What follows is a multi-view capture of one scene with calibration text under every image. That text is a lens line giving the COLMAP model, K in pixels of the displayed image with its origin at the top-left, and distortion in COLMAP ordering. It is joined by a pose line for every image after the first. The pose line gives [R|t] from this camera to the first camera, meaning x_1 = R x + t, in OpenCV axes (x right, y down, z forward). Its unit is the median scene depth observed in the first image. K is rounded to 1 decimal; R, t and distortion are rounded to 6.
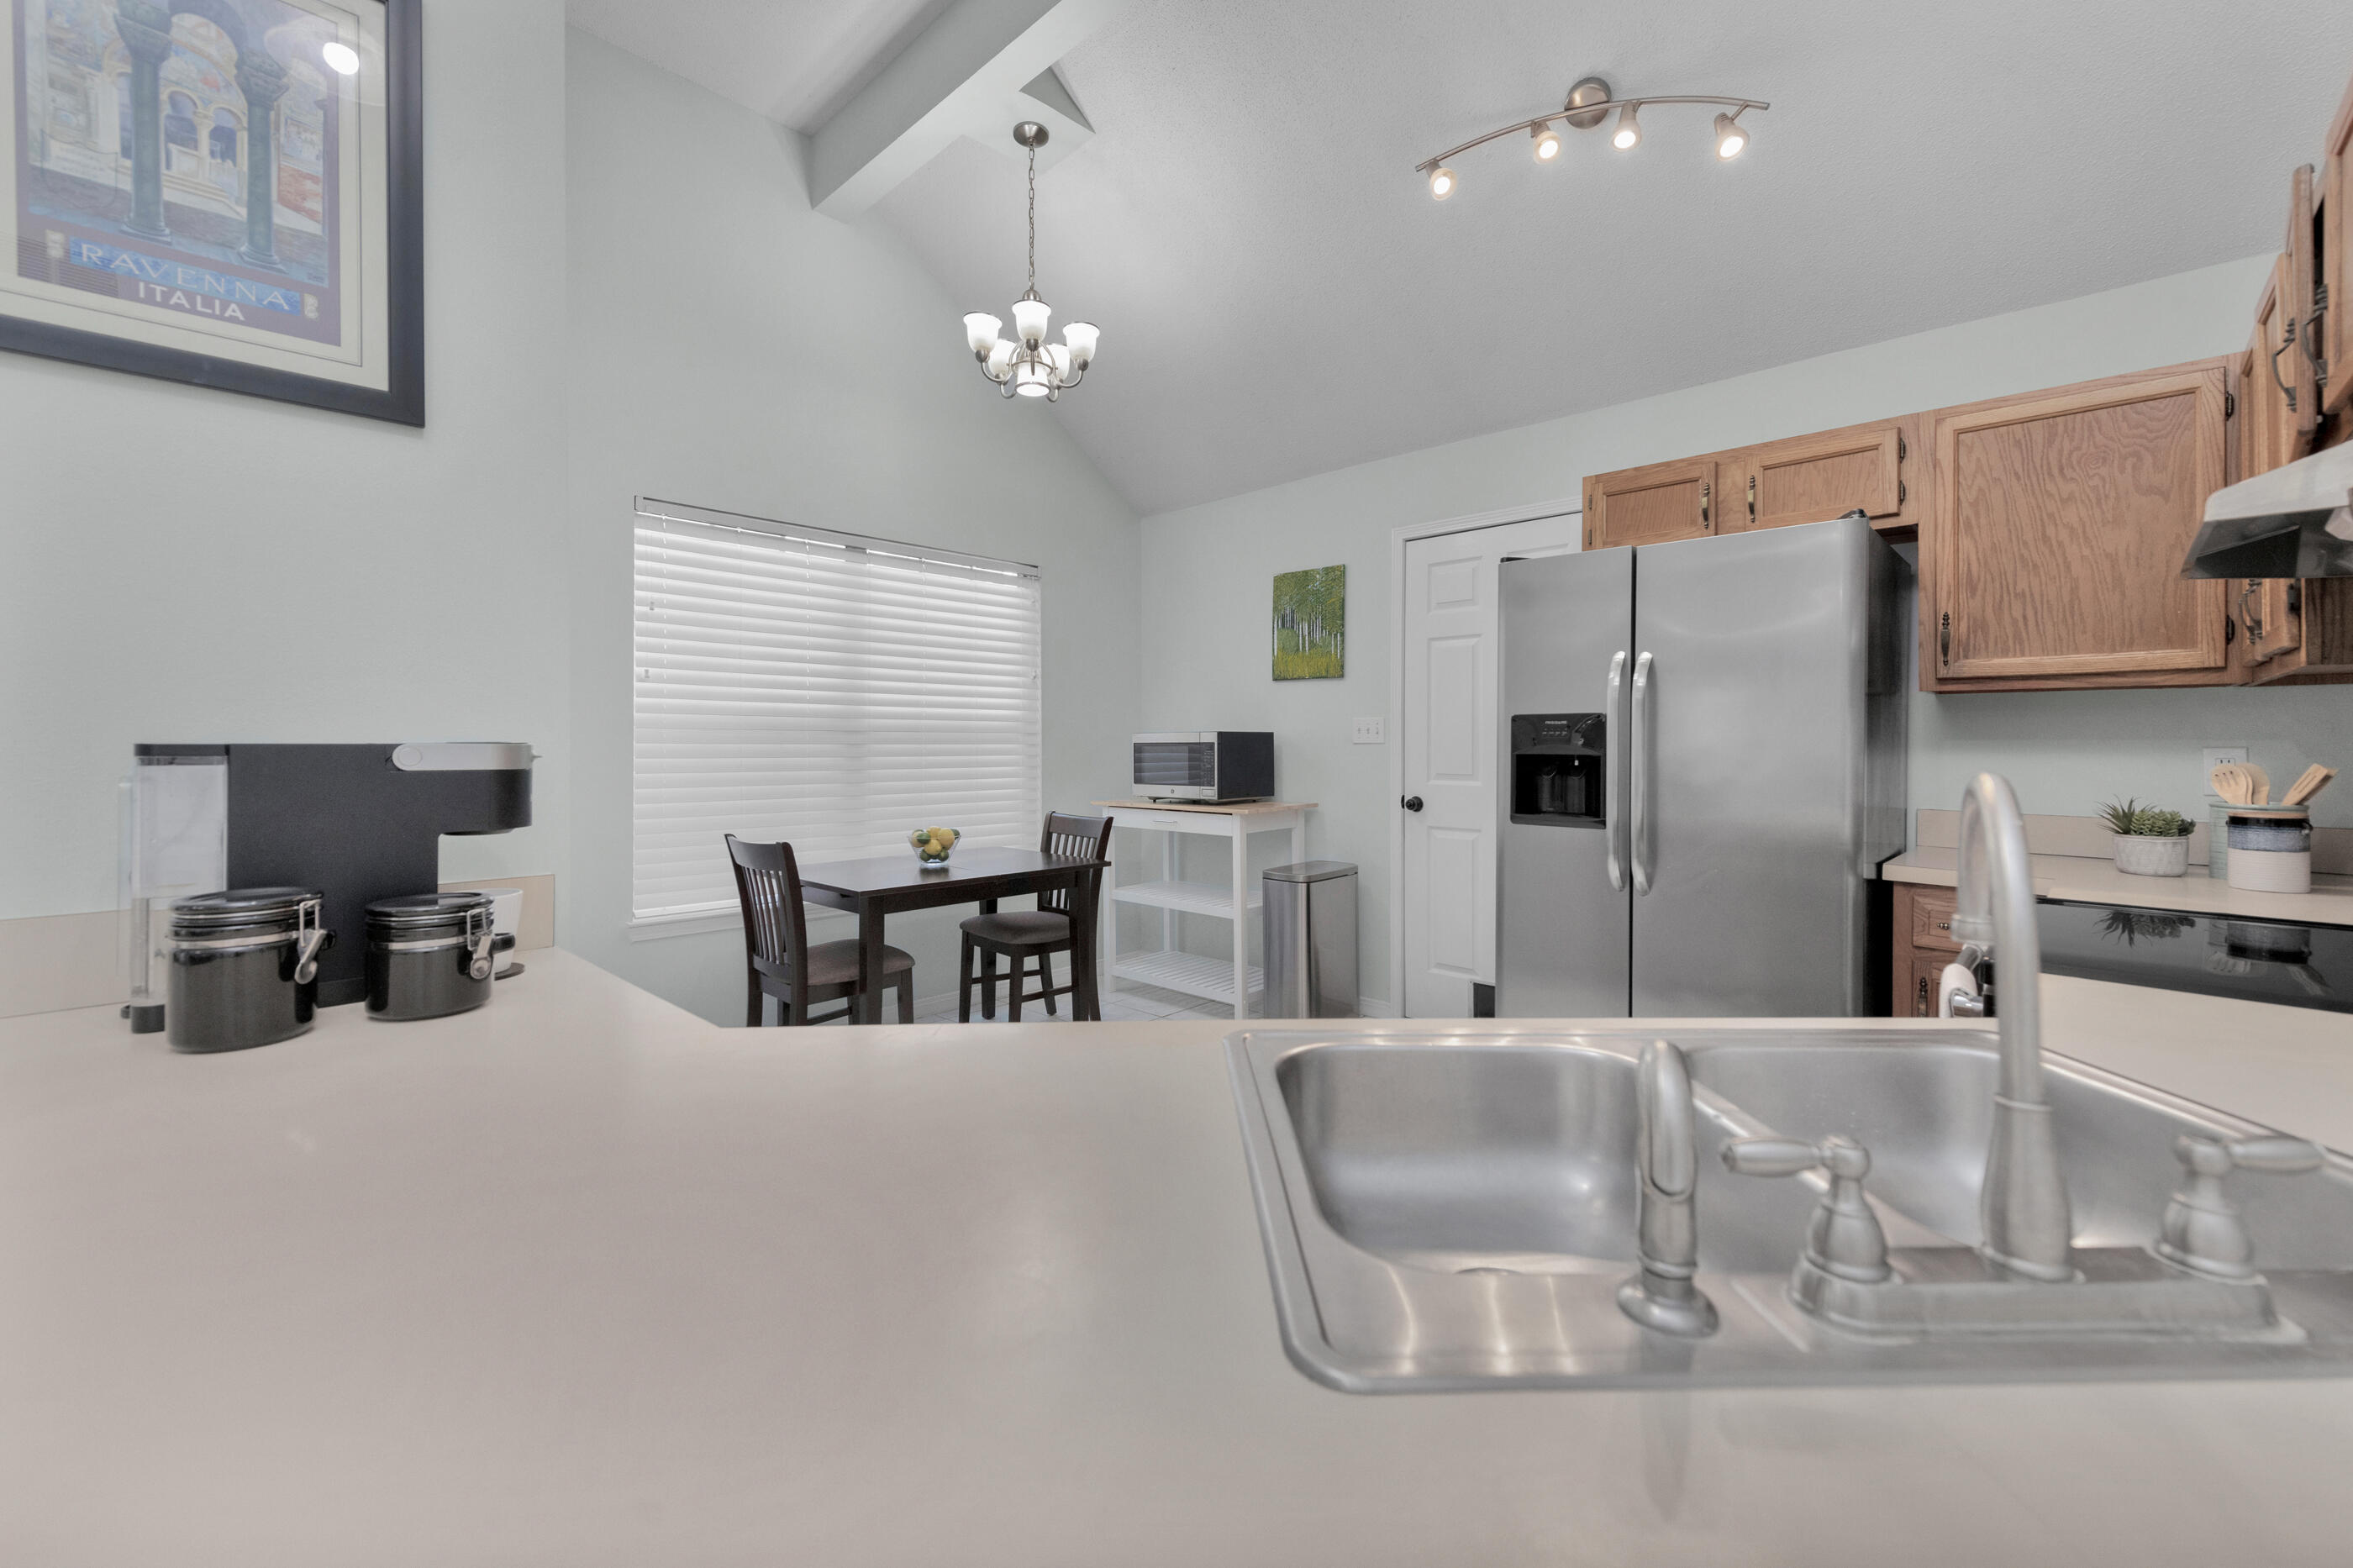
lens RADIAL K [[915.0, 0, 1188.6], [0, 915.0, 747.2], [0, 0, 1]] dist [0.055640, -0.018872]
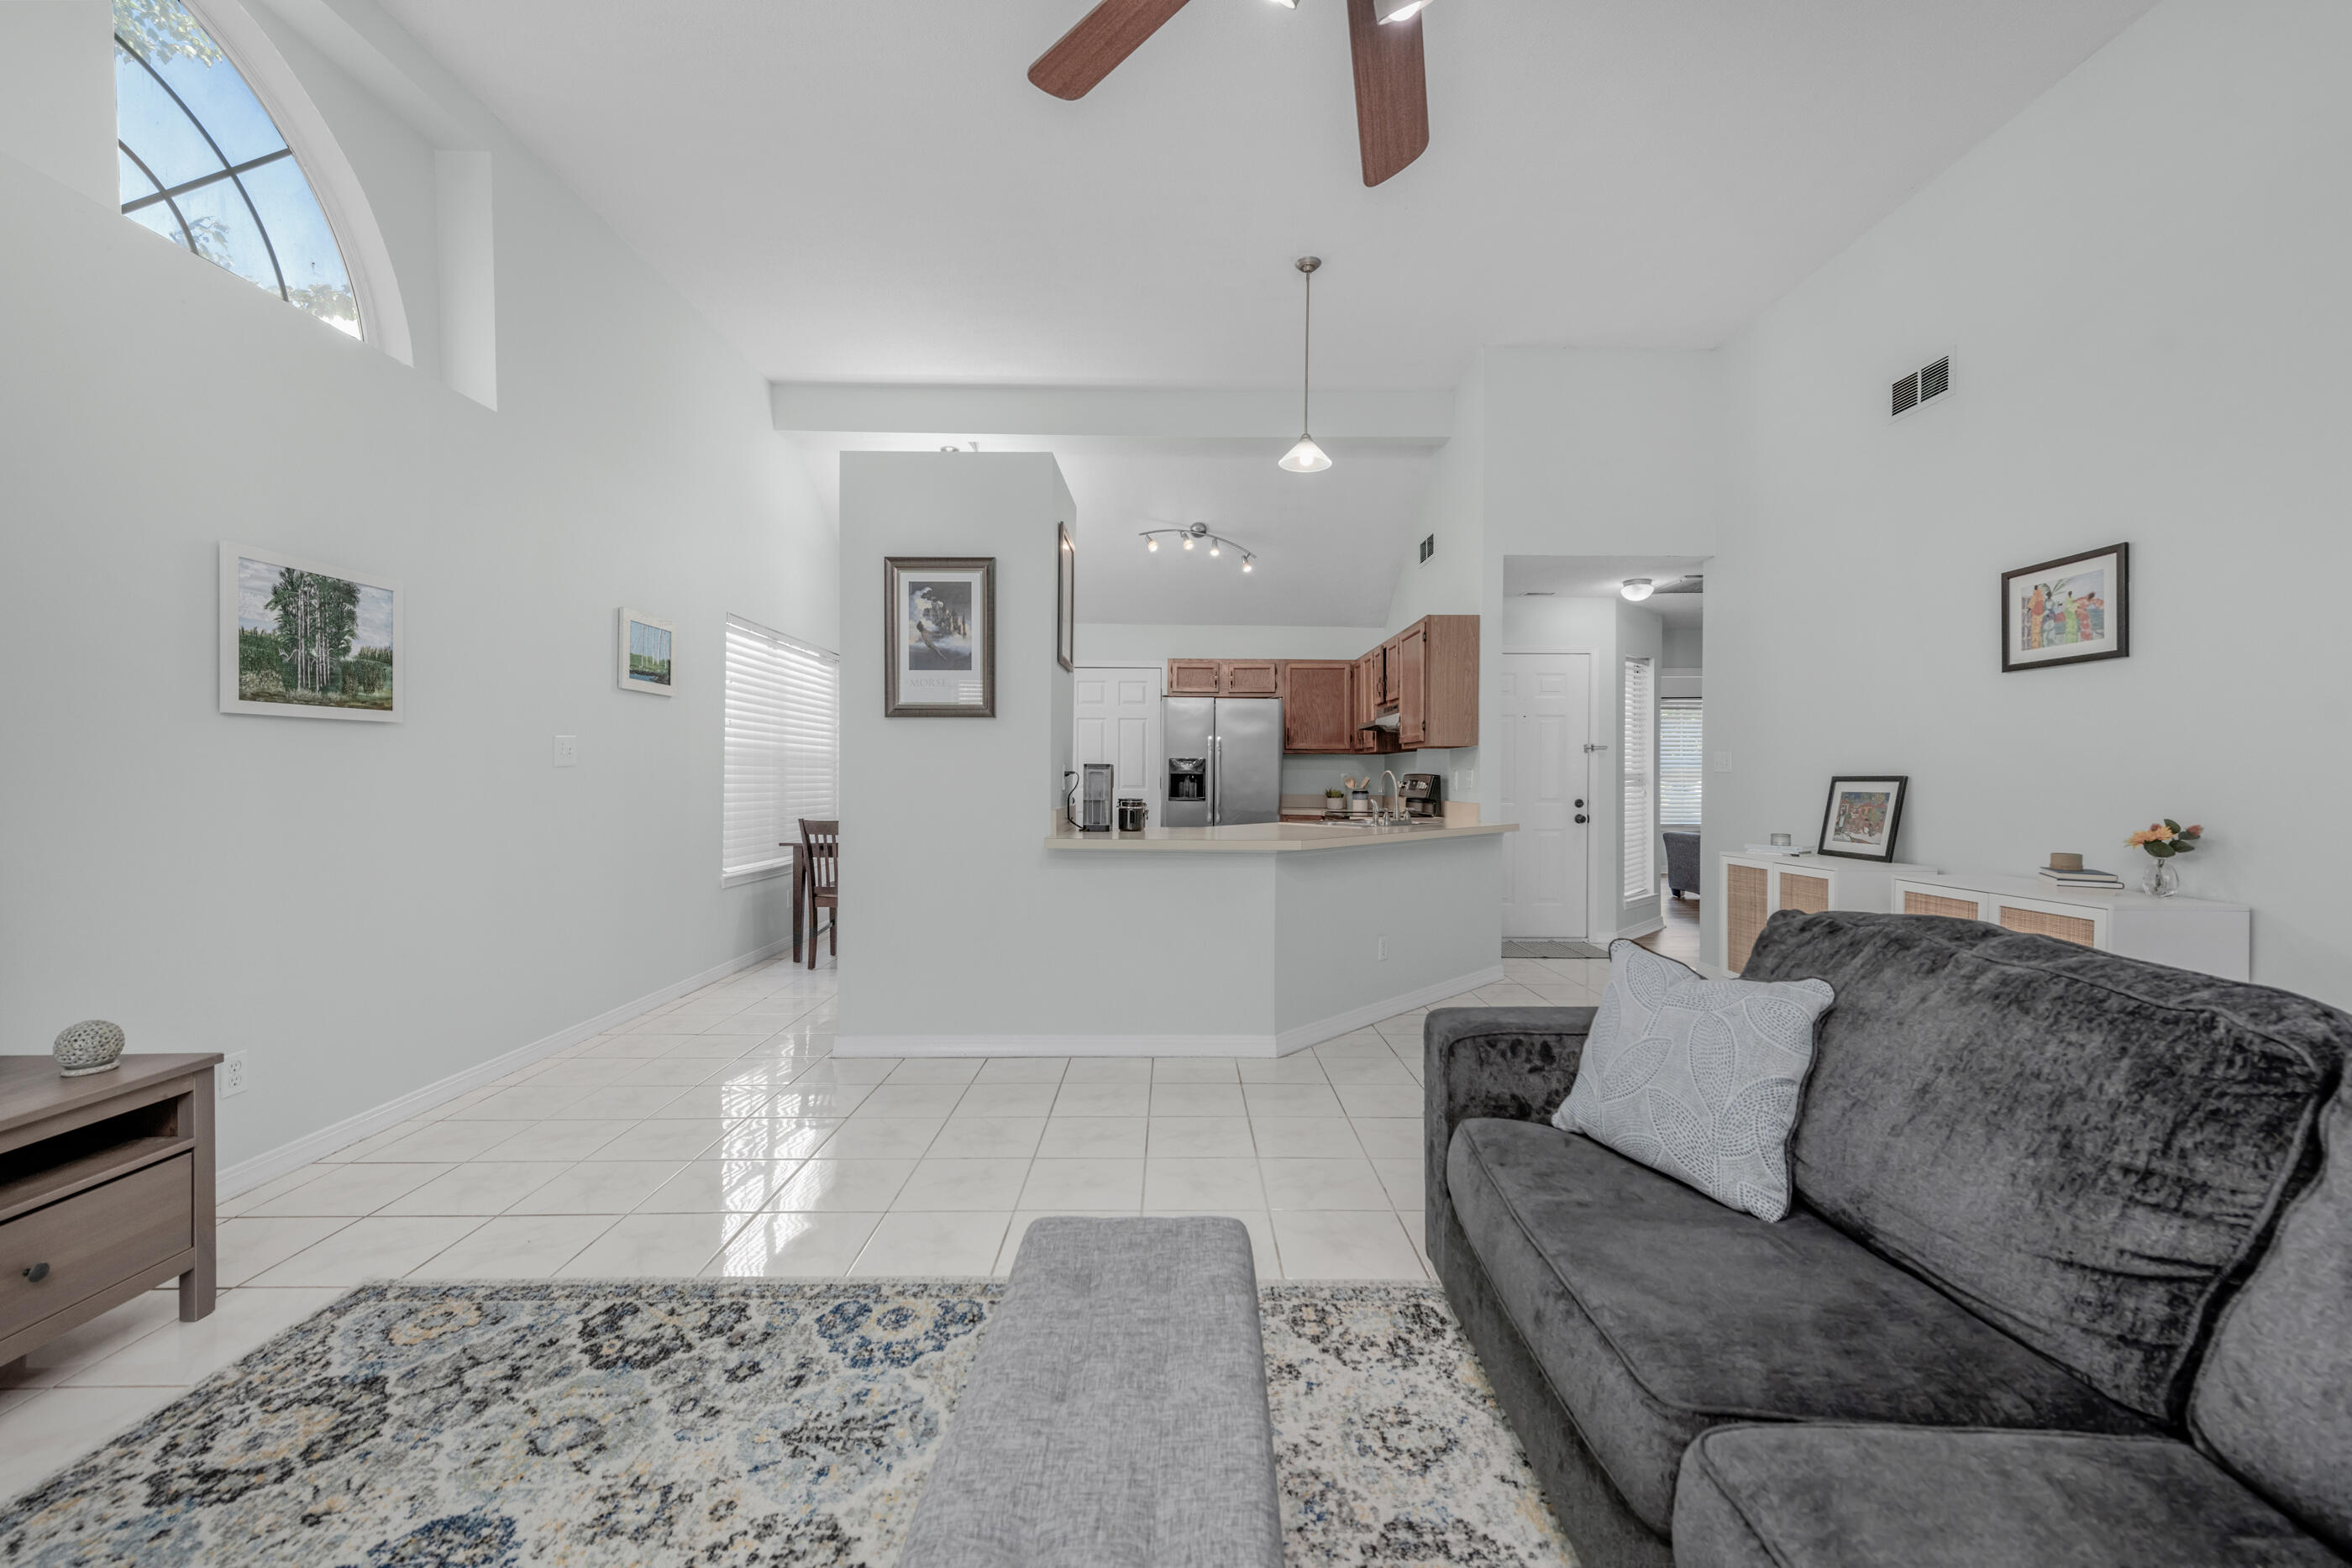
lens RADIAL K [[936.0, 0, 1134.5], [0, 936.0, 782.7], [0, 0, 1]] dist [0.008620, -0.000725]
pose [[0.751460, -0.000880, 0.659778, -1.134301], [0.000168, 0.999999, 0.001142, 0.023708], [-0.659779, -0.000747, 0.751460, -0.693002]]
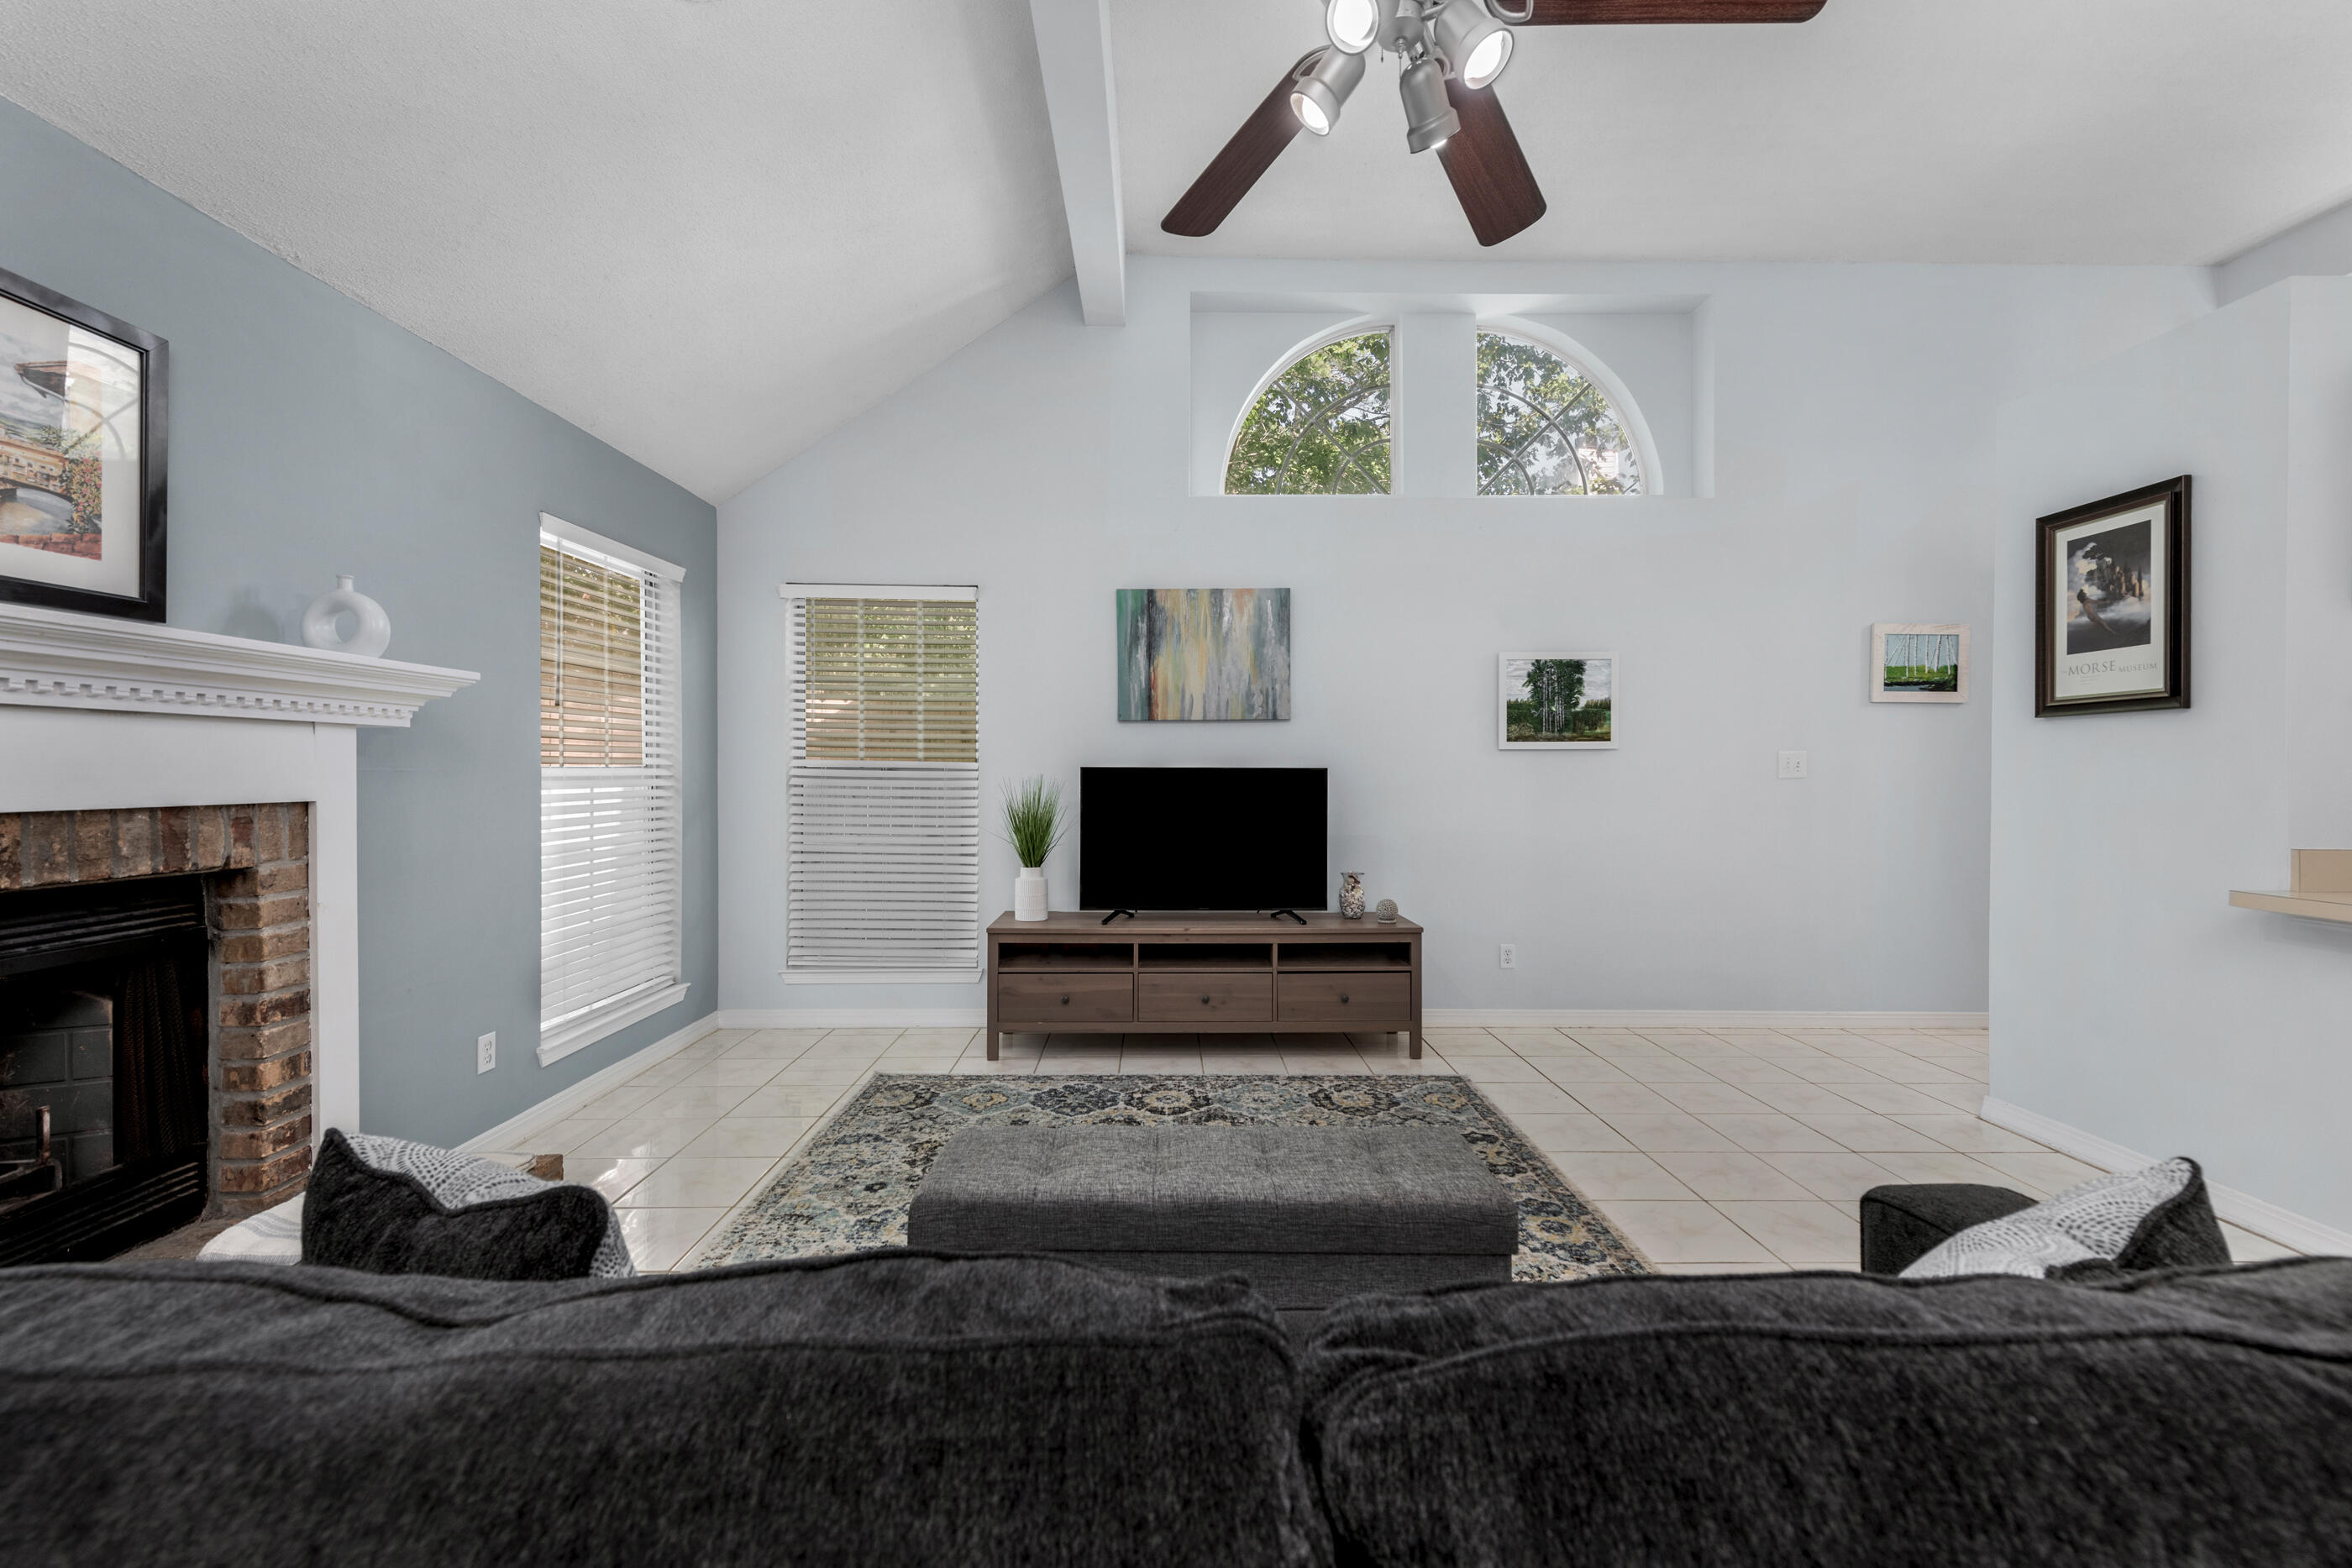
lens RADIAL K [[911.2, 0, 1219.9], [0, 911.2, 781.7], [0, 0, 1]] dist [0.010508, -0.000144]
pose [[0.708075, 0.010059, -0.706066, -0.541054], [-0.011253, 0.999932, 0.002961, 0.014991], [0.706048, 0.005849, 0.708140, -0.842305]]
